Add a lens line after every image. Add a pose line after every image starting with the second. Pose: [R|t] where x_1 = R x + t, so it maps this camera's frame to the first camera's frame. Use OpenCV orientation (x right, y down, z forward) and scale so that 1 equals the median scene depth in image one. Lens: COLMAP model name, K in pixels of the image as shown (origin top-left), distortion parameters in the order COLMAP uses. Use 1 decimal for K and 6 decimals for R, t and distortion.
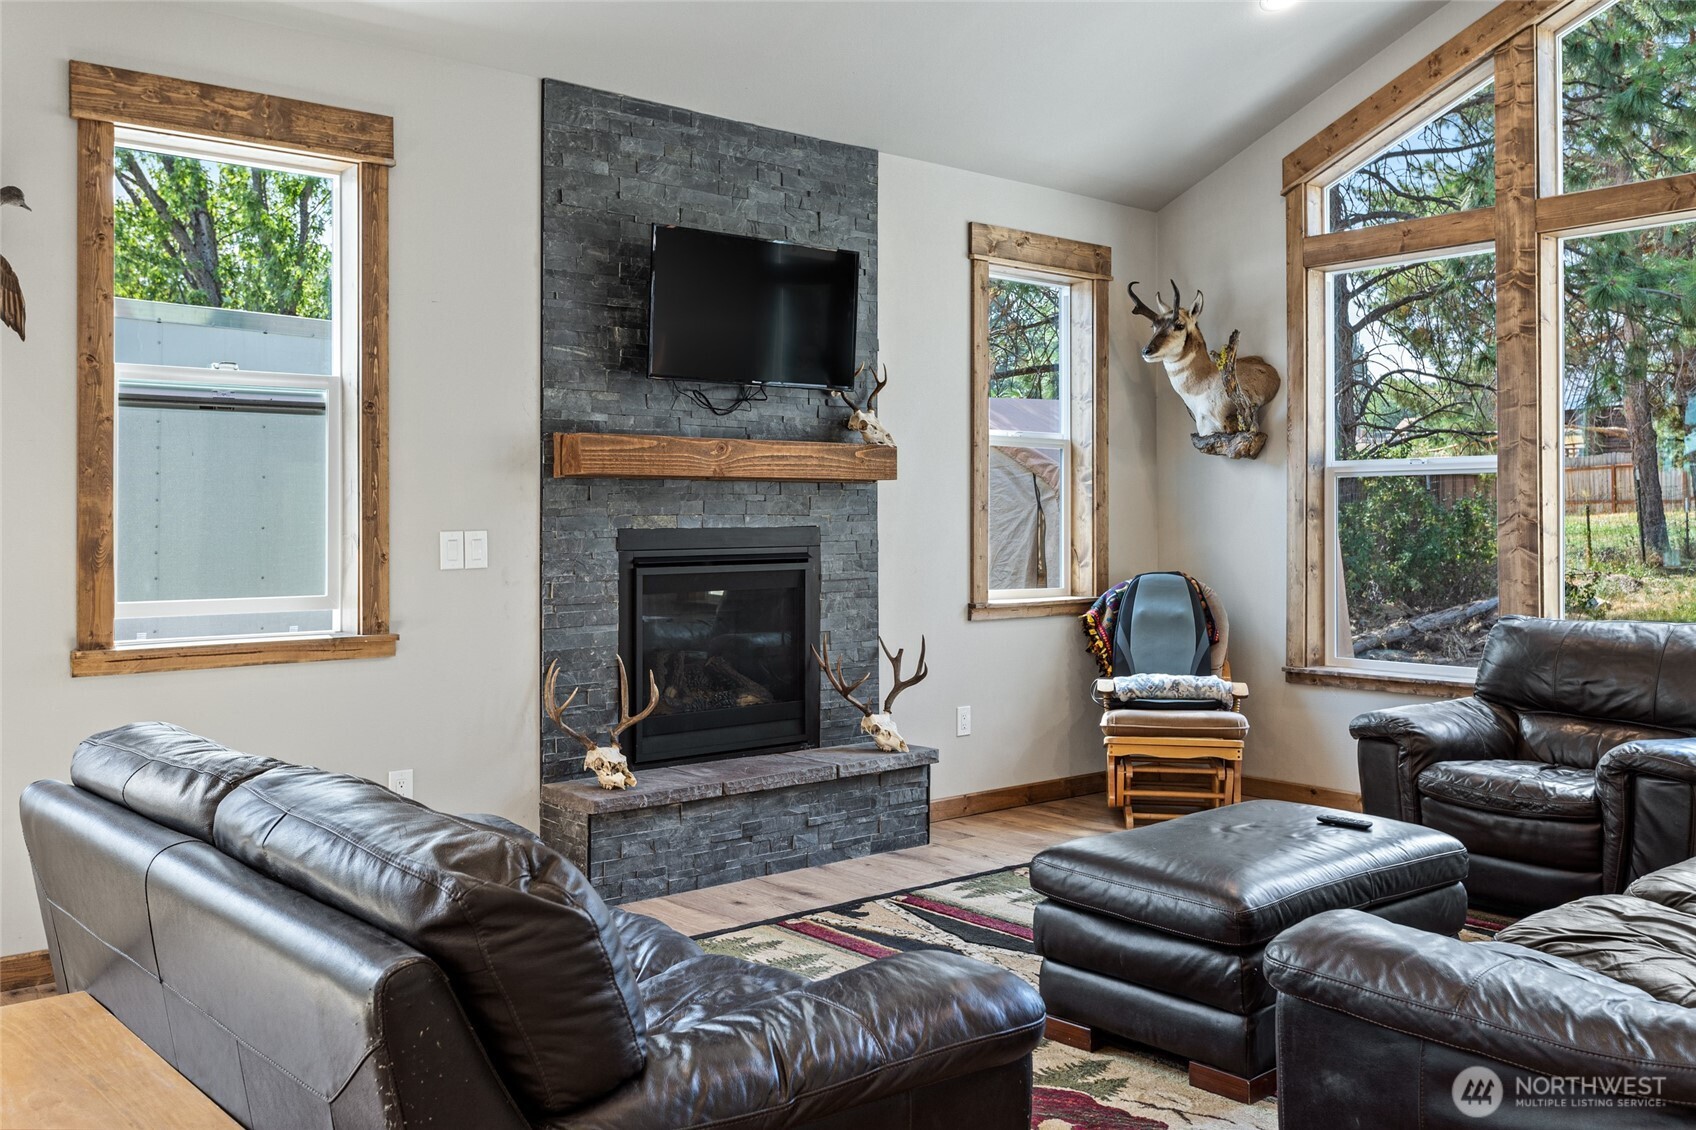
lens RADIAL K [[1496.4, 0, 852.1], [0, 1496.4, 503.7], [0, 0, 1]] dist [0.008242, 0.006727]
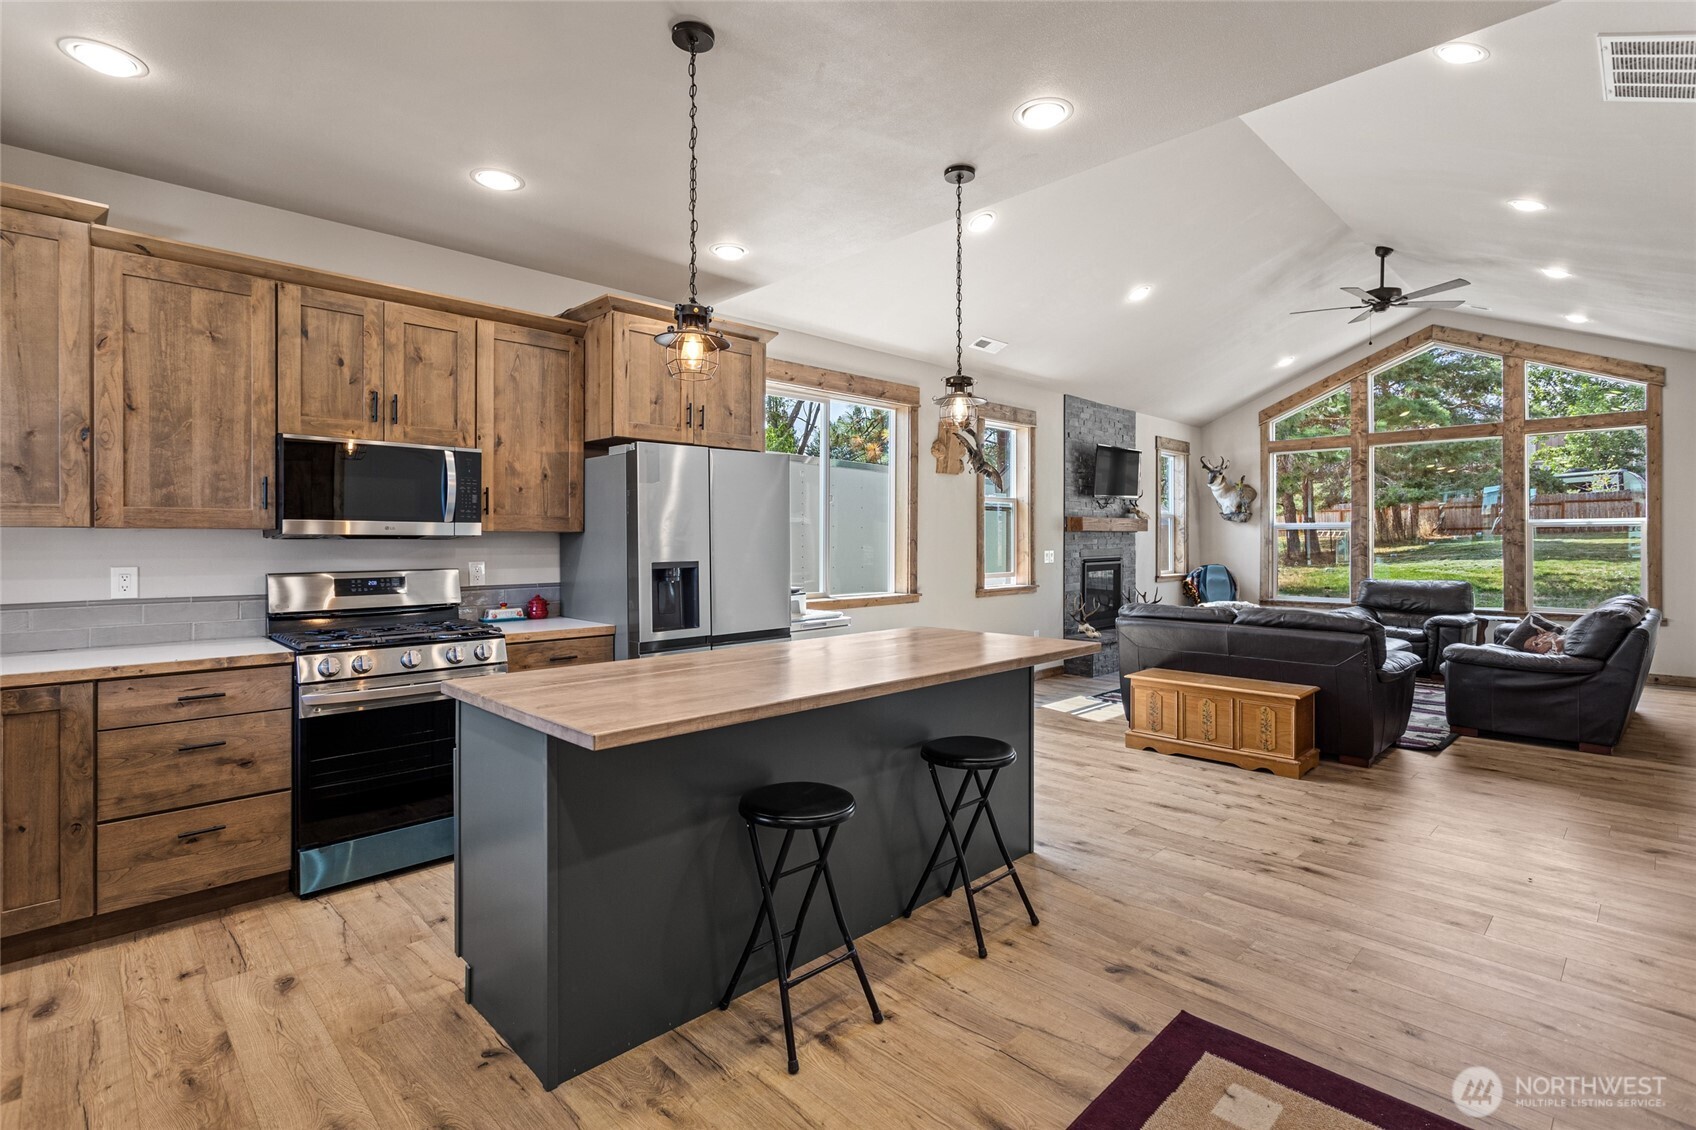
lens RADIAL K [[805.4, 0, 850.2], [0, 805.4, 541.5], [0, 0, 1]] dist [-0.001233, 0.001464]
pose [[0.997812, 0.000347, 0.066117, -0.624463], [-0.001246, 0.999907, 0.013546, -0.016461], [-0.066106, -0.013599, 0.997720, -0.465285]]
